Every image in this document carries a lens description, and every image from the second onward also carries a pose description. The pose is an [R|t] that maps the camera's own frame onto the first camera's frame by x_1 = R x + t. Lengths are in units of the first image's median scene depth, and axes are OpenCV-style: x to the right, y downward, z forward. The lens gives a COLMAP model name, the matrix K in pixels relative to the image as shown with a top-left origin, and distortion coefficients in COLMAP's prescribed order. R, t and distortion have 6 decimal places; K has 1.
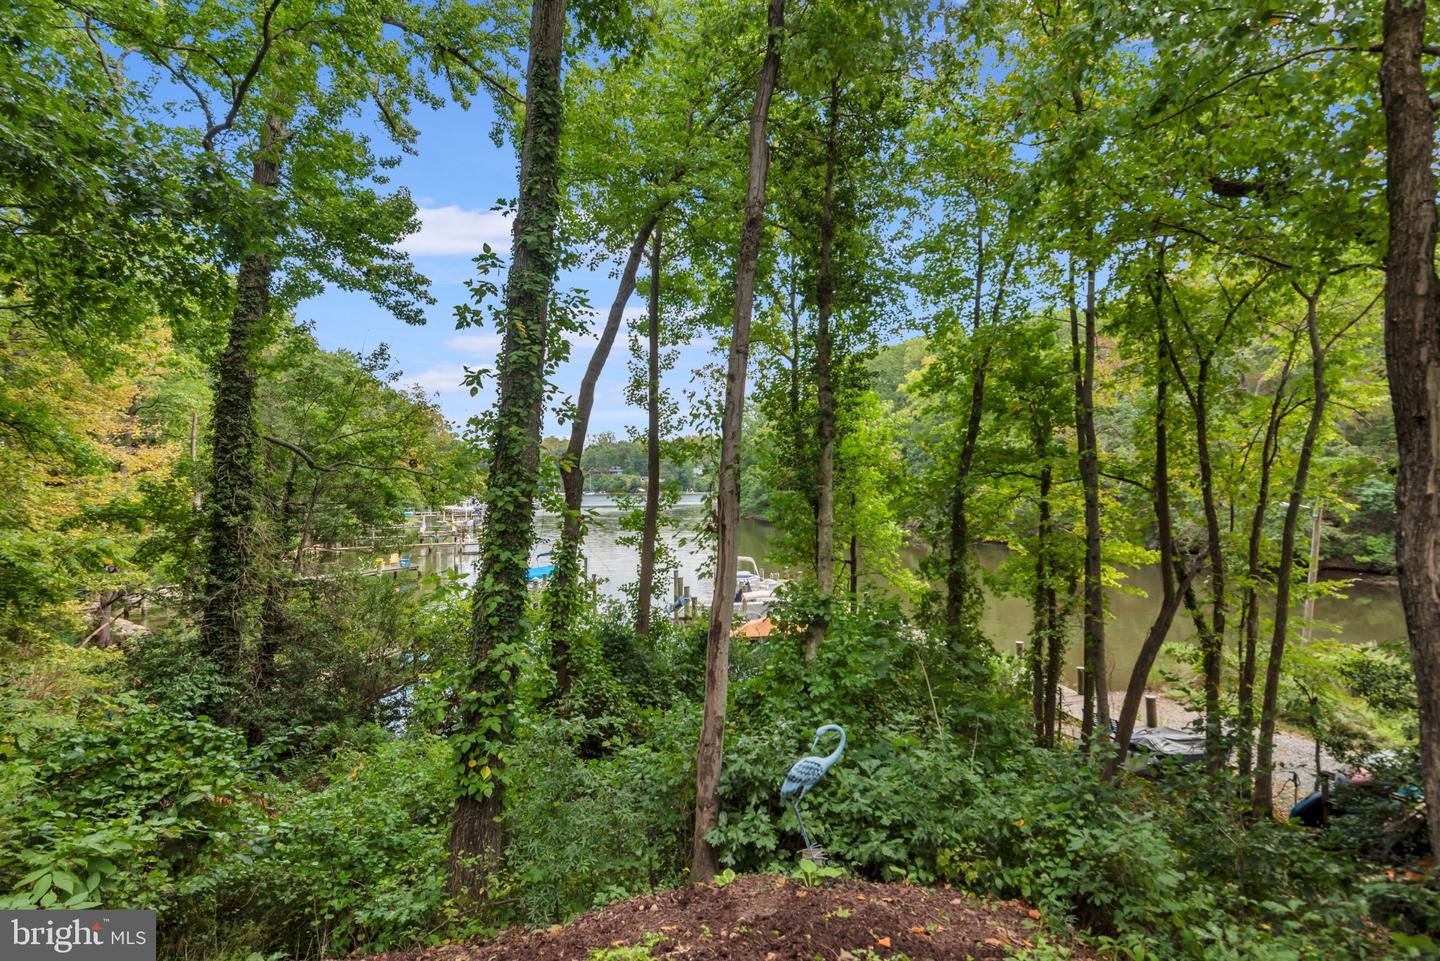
lens RADIAL K [[644.8, 0, 789.3], [0, 644.8, 484.8], [0, 0, 1]] dist [0.030533, -0.000080]
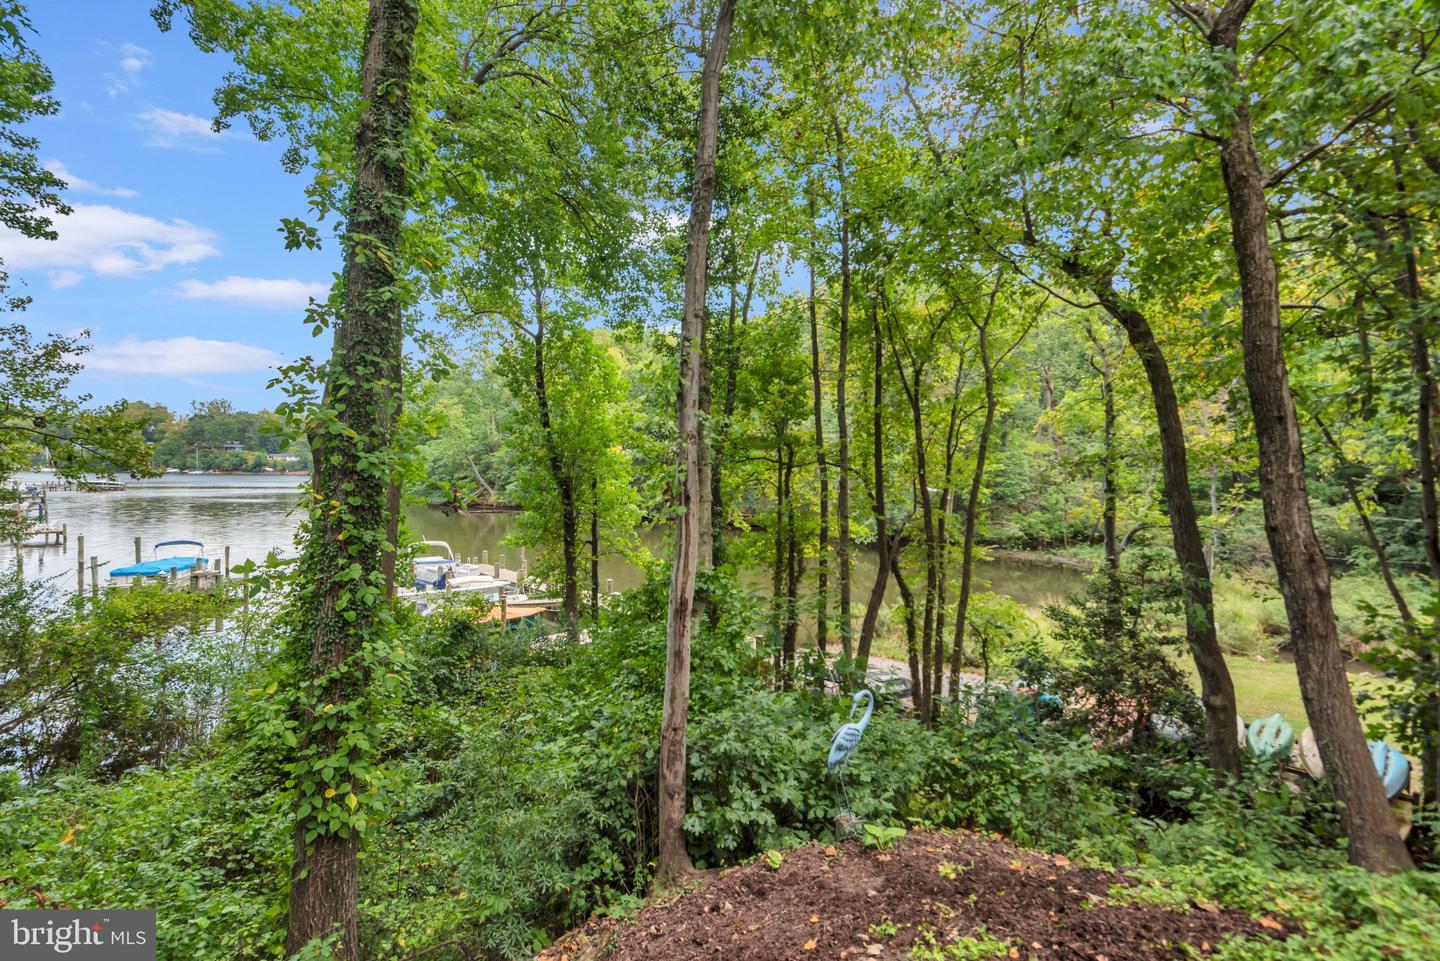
lens RADIAL K [[622.3, 0, 691.6], [0, 622.3, 479.7], [0, 0, 1]] dist [0.012498, -0.000286]
pose [[0.932142, 0.015631, 0.361756, -0.173081], [-0.021371, 0.999701, 0.011871, 0.010519], [-0.361462, -0.018796, 0.932197, 0.060940]]
